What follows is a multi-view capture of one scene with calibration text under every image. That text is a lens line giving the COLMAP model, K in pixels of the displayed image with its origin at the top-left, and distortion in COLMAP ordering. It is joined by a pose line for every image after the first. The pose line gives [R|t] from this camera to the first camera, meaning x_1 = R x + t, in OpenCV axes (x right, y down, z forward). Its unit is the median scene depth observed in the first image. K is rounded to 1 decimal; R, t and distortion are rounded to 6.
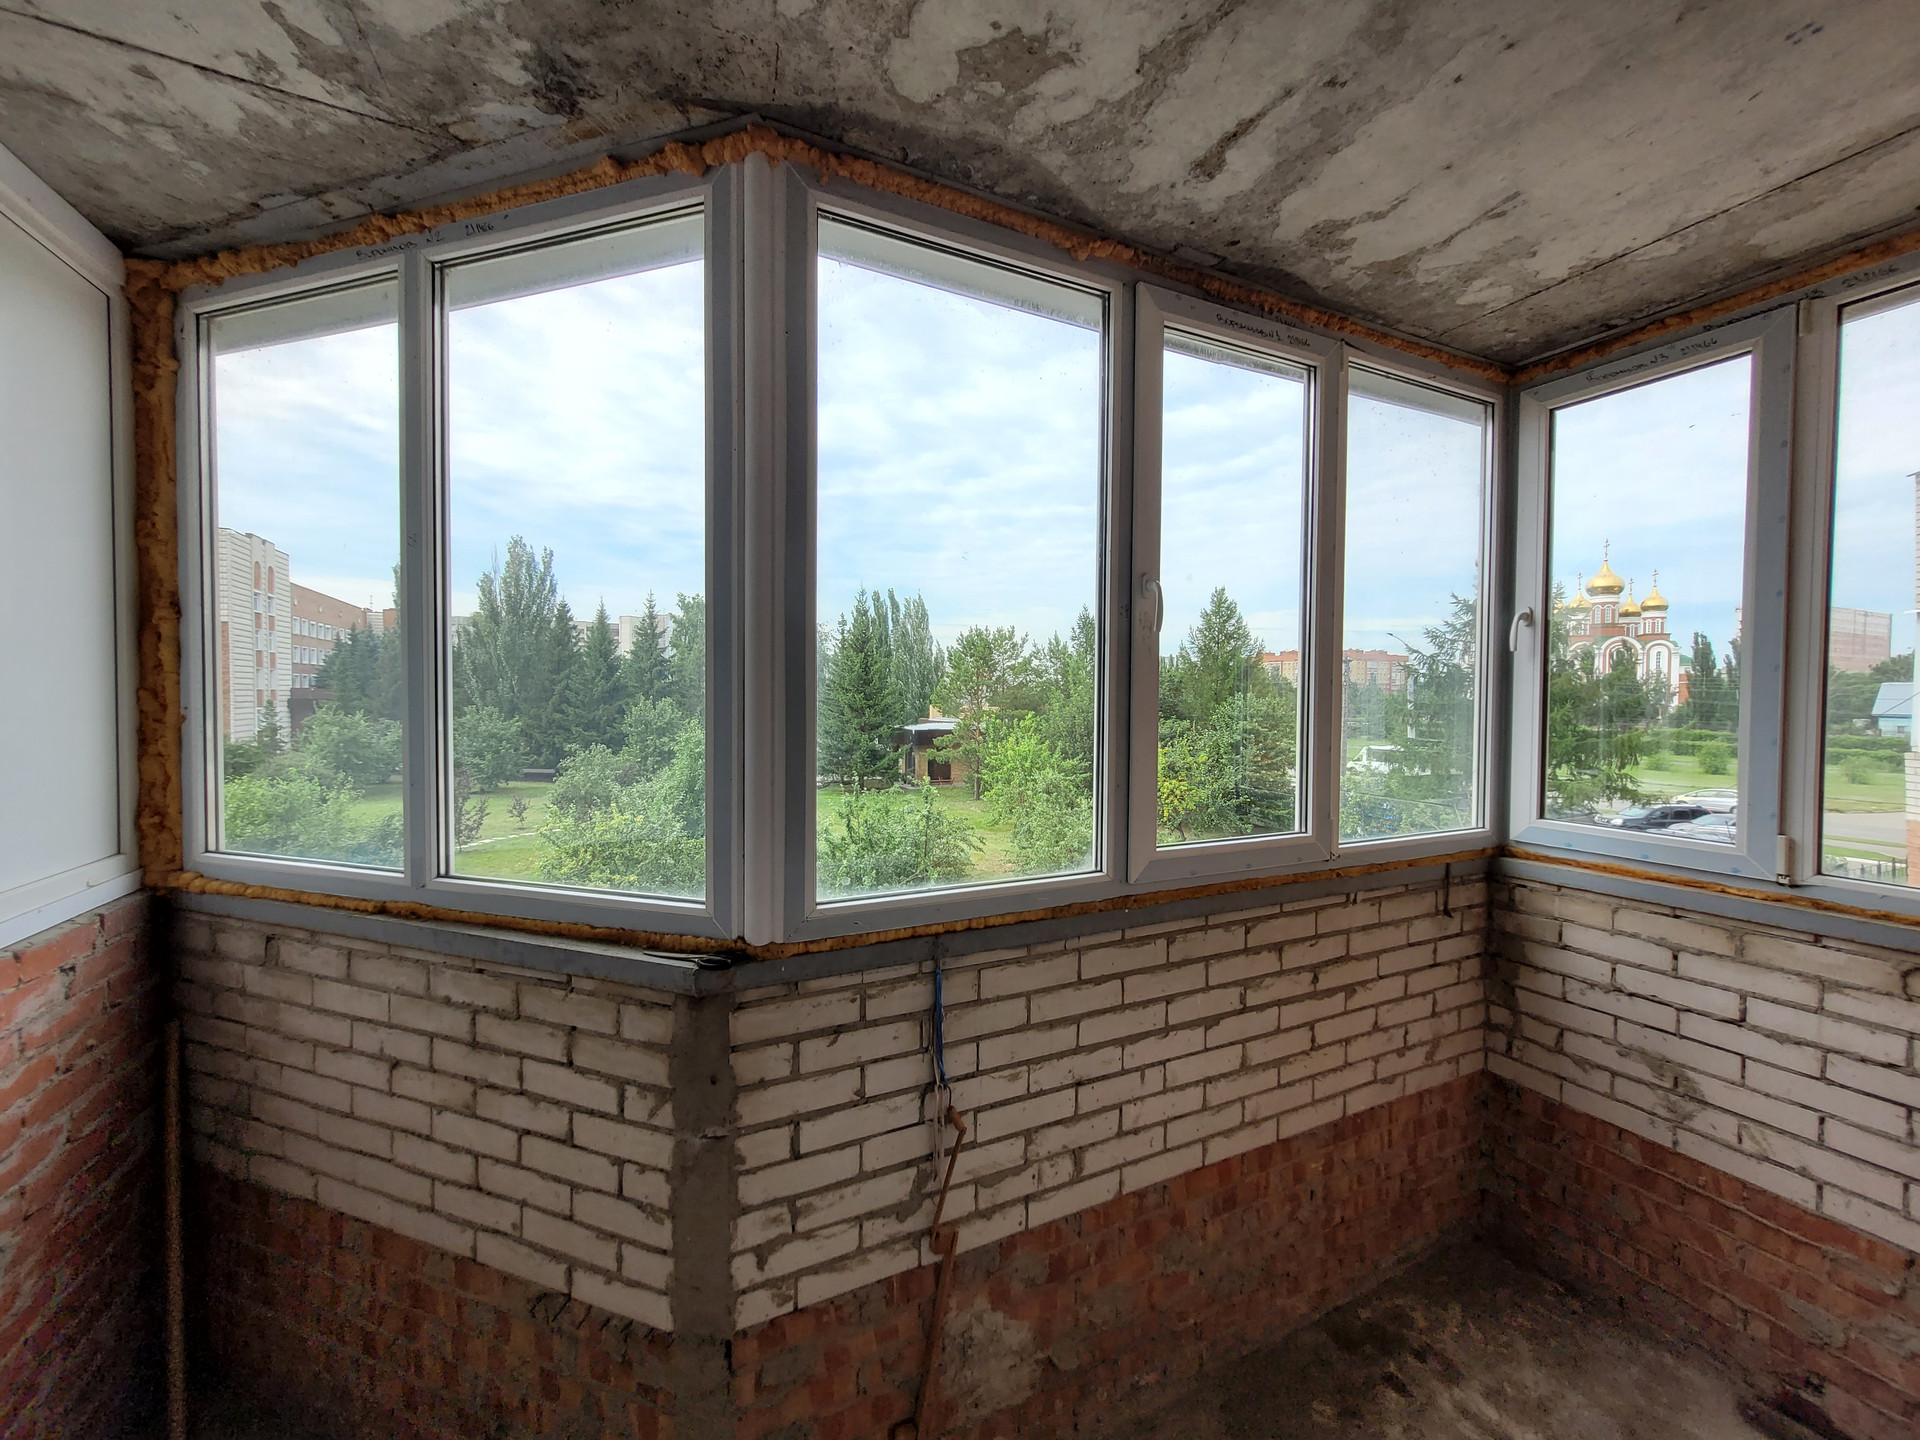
lens RADIAL K [[752.8, 0, 955.4], [0, 752.8, 711.3], [0, 0, 1]] dist [0.002155, 0.000335]
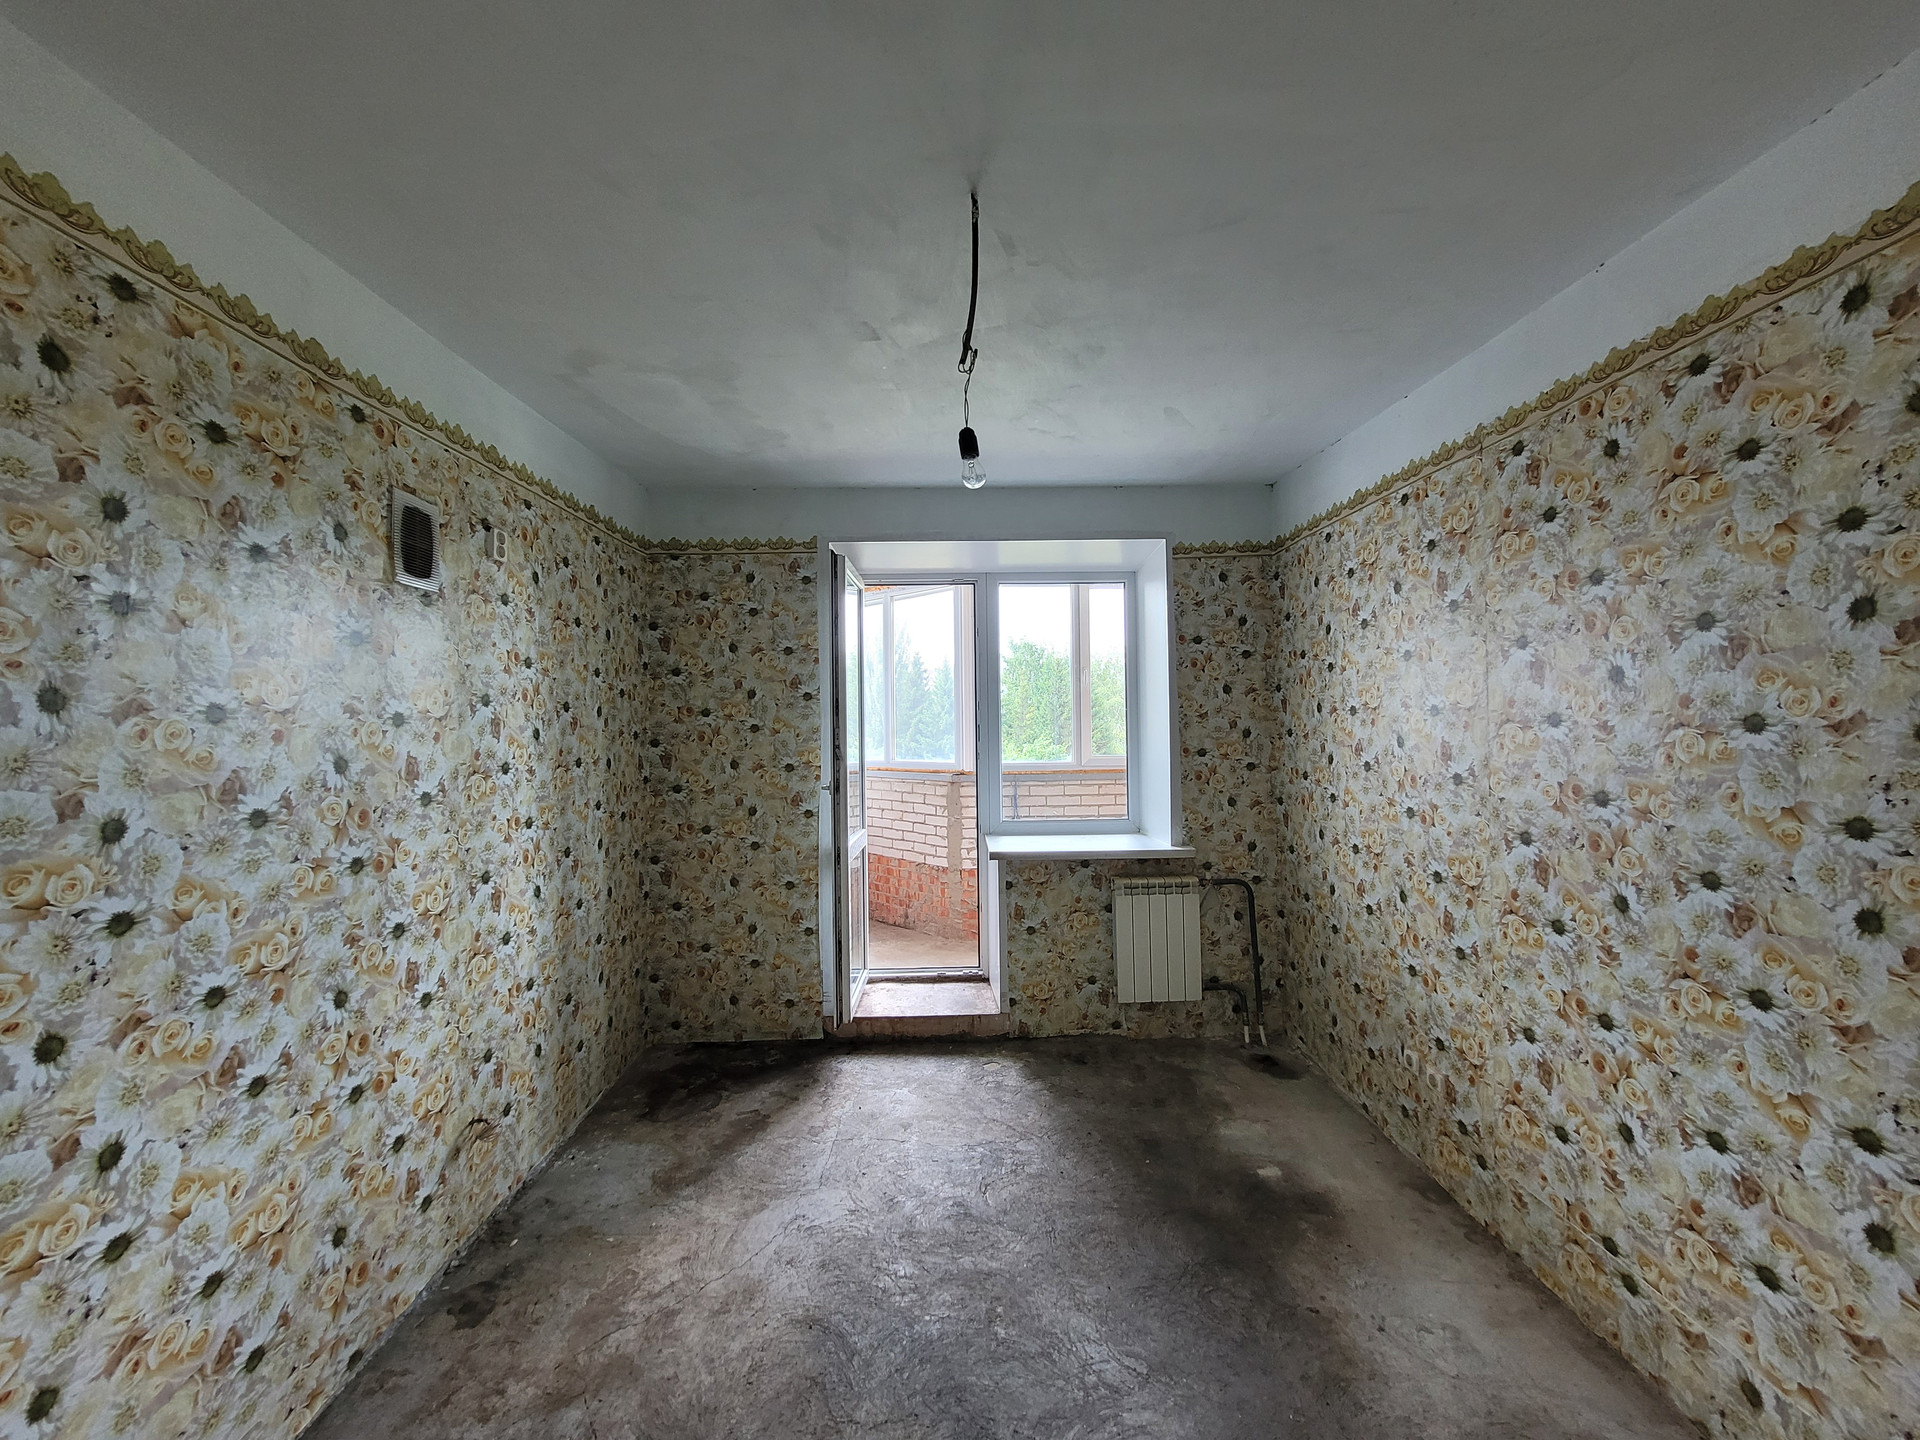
lens RADIAL K [[752.8, 0, 955.4], [0, 752.8, 711.3], [0, 0, 1]] dist [0.002155, 0.000335]
pose [[0.909346, -0.025043, -0.415285, 1.240999], [0.008770, 0.999119, -0.041046, 0.146506], [0.415947, 0.033683, 0.908765, -2.445534]]
